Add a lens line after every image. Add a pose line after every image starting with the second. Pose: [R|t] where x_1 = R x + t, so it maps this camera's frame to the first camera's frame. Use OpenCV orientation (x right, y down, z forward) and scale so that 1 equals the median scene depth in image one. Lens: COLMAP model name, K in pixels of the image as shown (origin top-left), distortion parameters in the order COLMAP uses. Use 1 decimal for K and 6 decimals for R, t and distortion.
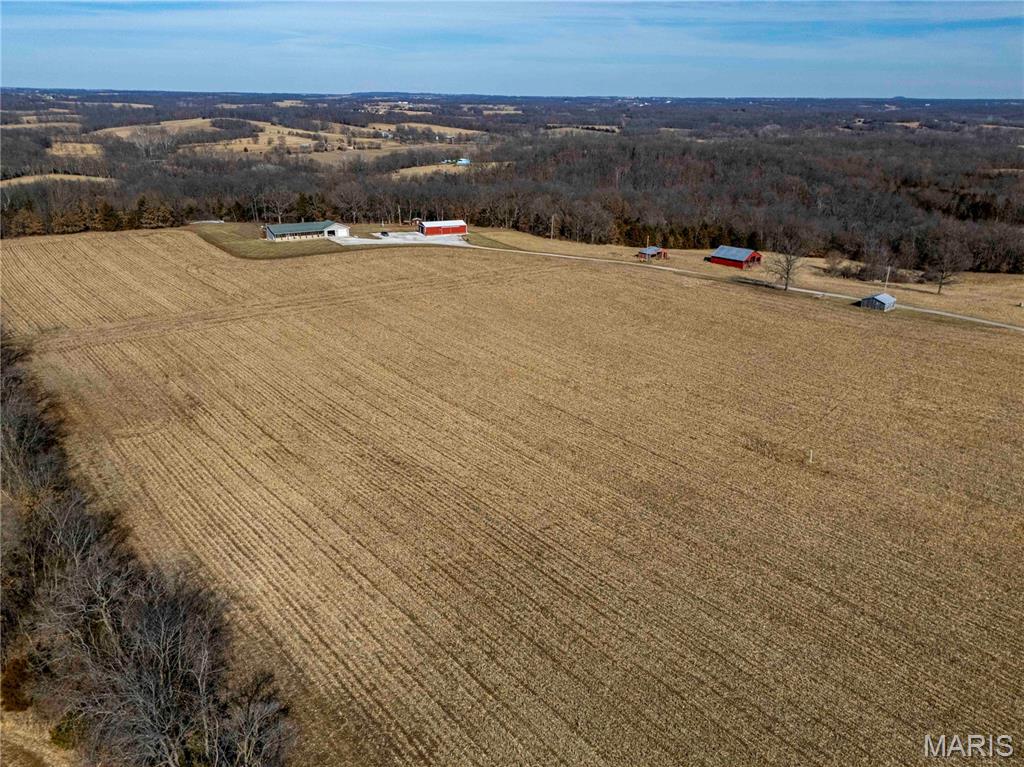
lens RADIAL K [[749.7, 0, 514.5], [0, 749.7, 382.0], [0, 0, 1]] dist [0.070914, -0.059176]
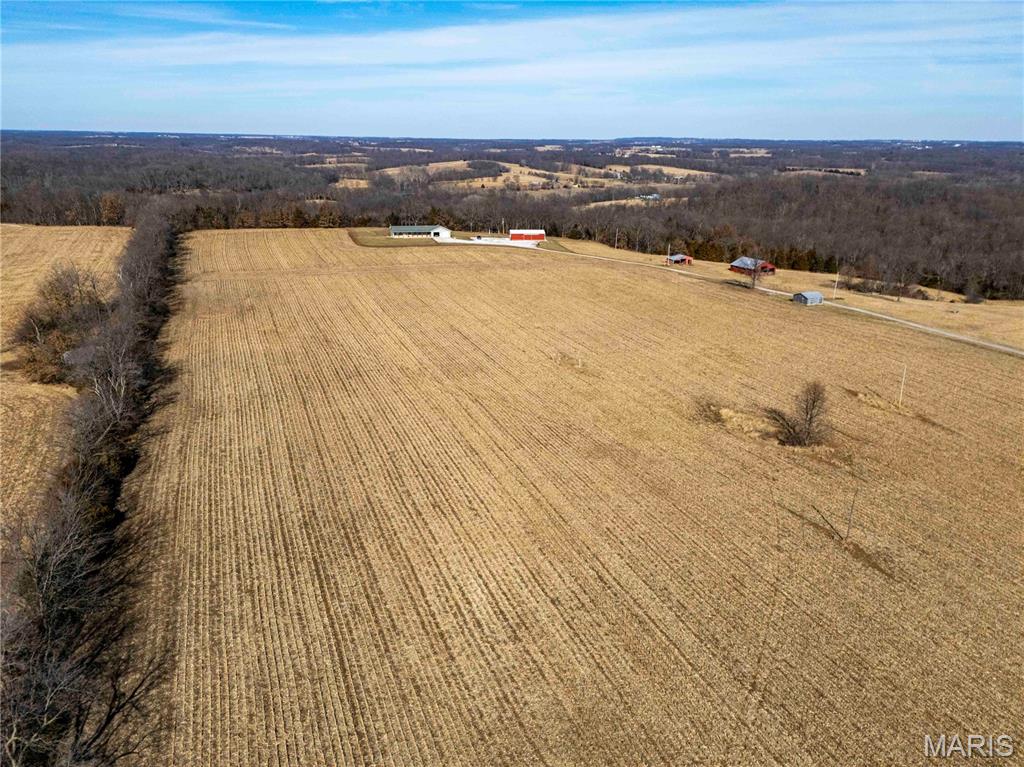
lens RADIAL K [[749.7, 0, 514.5], [0, 749.7, 382.0], [0, 0, 1]] dist [0.070914, -0.059176]
pose [[0.945799, 0.099991, -0.308974, 0.069697], [-0.116215, 0.992624, -0.034509, 0.019215], [0.303245, 0.068546, 0.950444, -0.040161]]
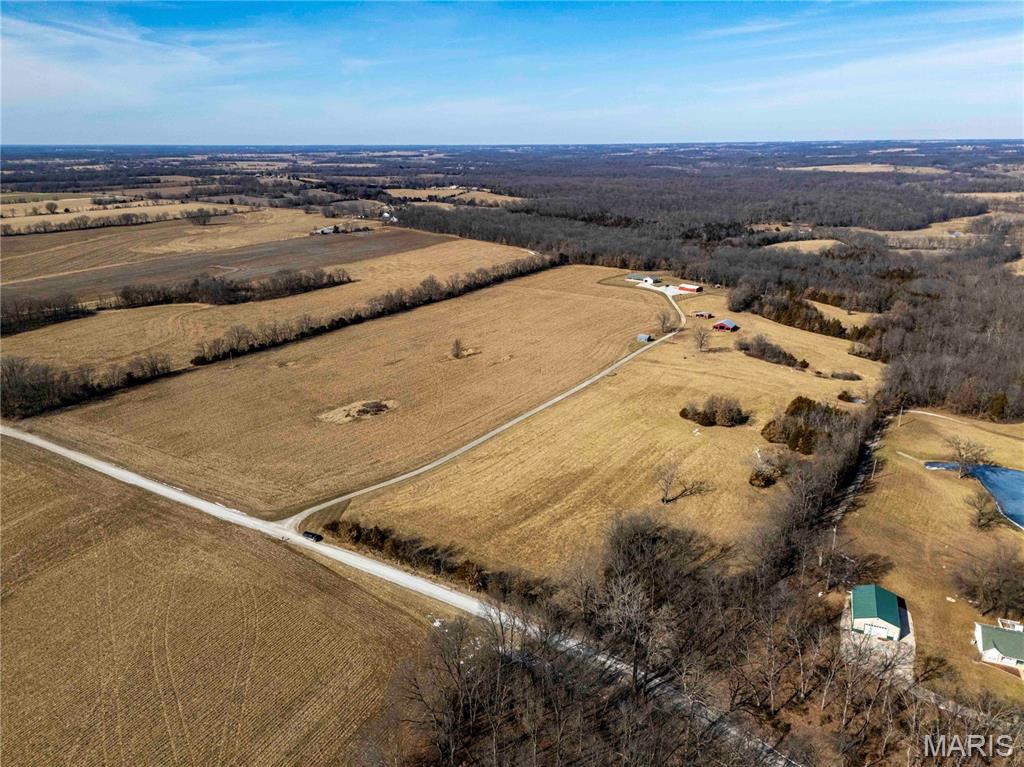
lens RADIAL K [[749.7, 0, 514.5], [0, 749.7, 382.0], [0, 0, 1]] dist [0.070914, -0.059176]
pose [[0.273314, 0.281737, -0.919741, 0.417167], [-0.332266, 0.924946, 0.184593, -0.045027], [0.902717, 0.255146, 0.346412, -0.020895]]
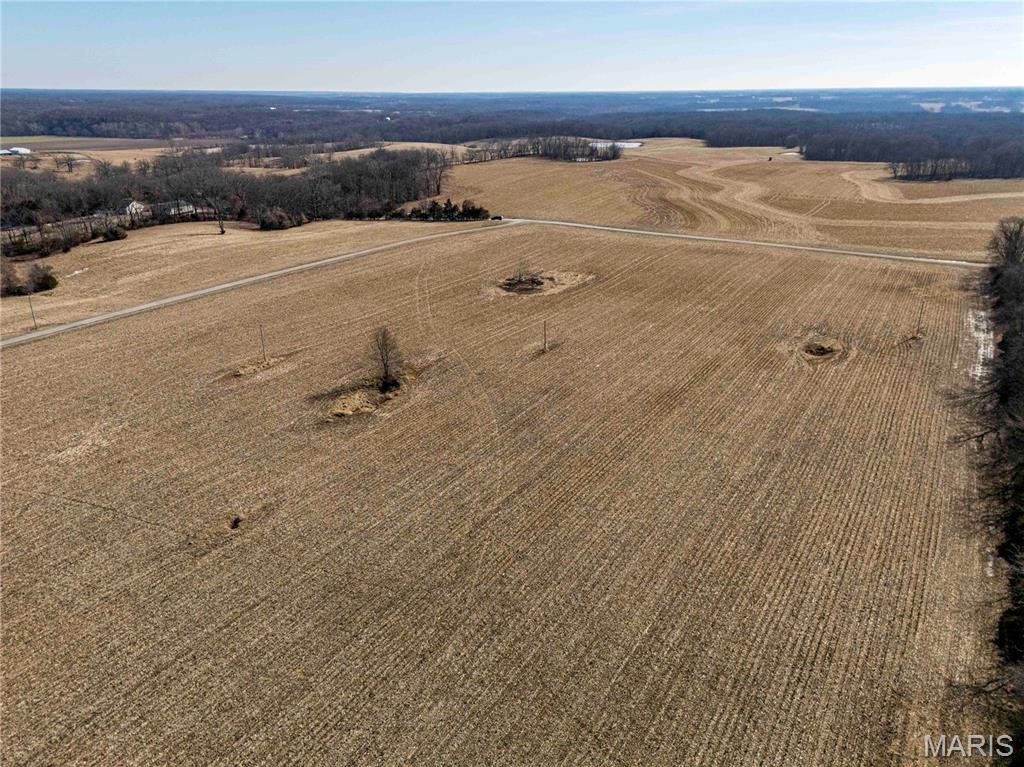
lens RADIAL K [[749.7, 0, 514.5], [0, 749.7, 382.0], [0, 0, 1]] dist [0.070914, -0.059176]
pose [[-0.334545, -0.346103, 0.876523, -0.042546], [0.333137, 0.826626, 0.453551, -0.030900], [-0.881532, 0.443736, -0.161244, 0.077315]]
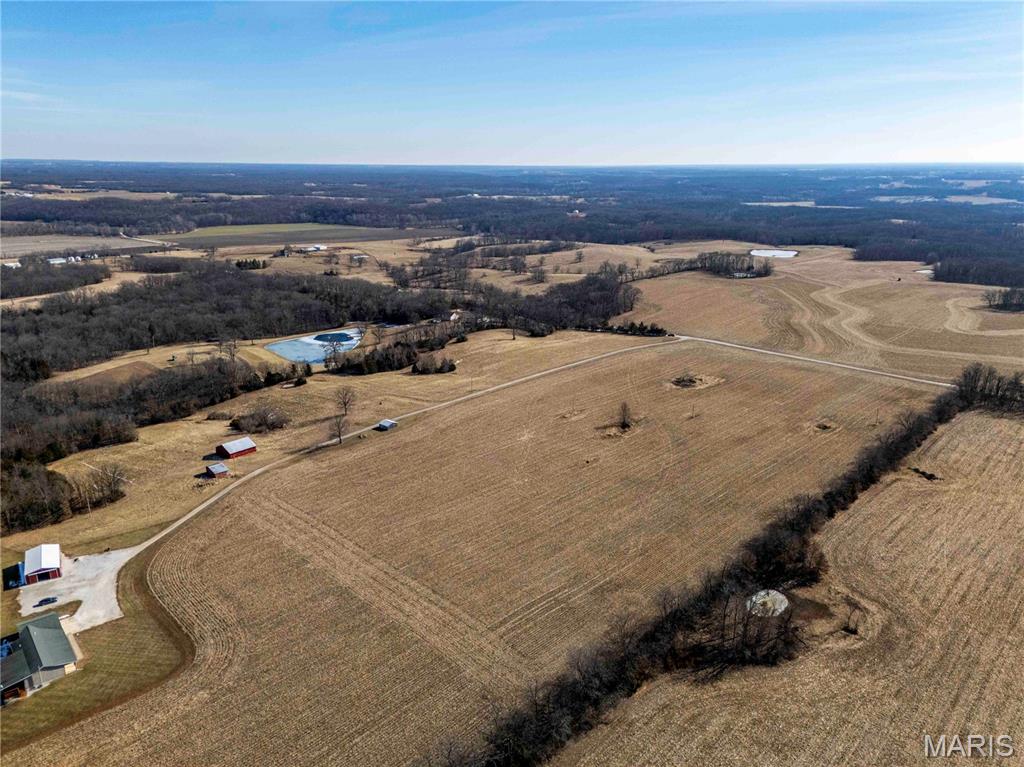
lens RADIAL K [[749.7, 0, 514.5], [0, 749.7, 382.0], [0, 0, 1]] dist [0.070914, -0.059176]
pose [[-0.119253, -0.286845, 0.950525, -0.207122], [0.348409, 0.884387, 0.310598, -0.107680], [-0.929726, 0.368211, -0.005527, 0.113010]]
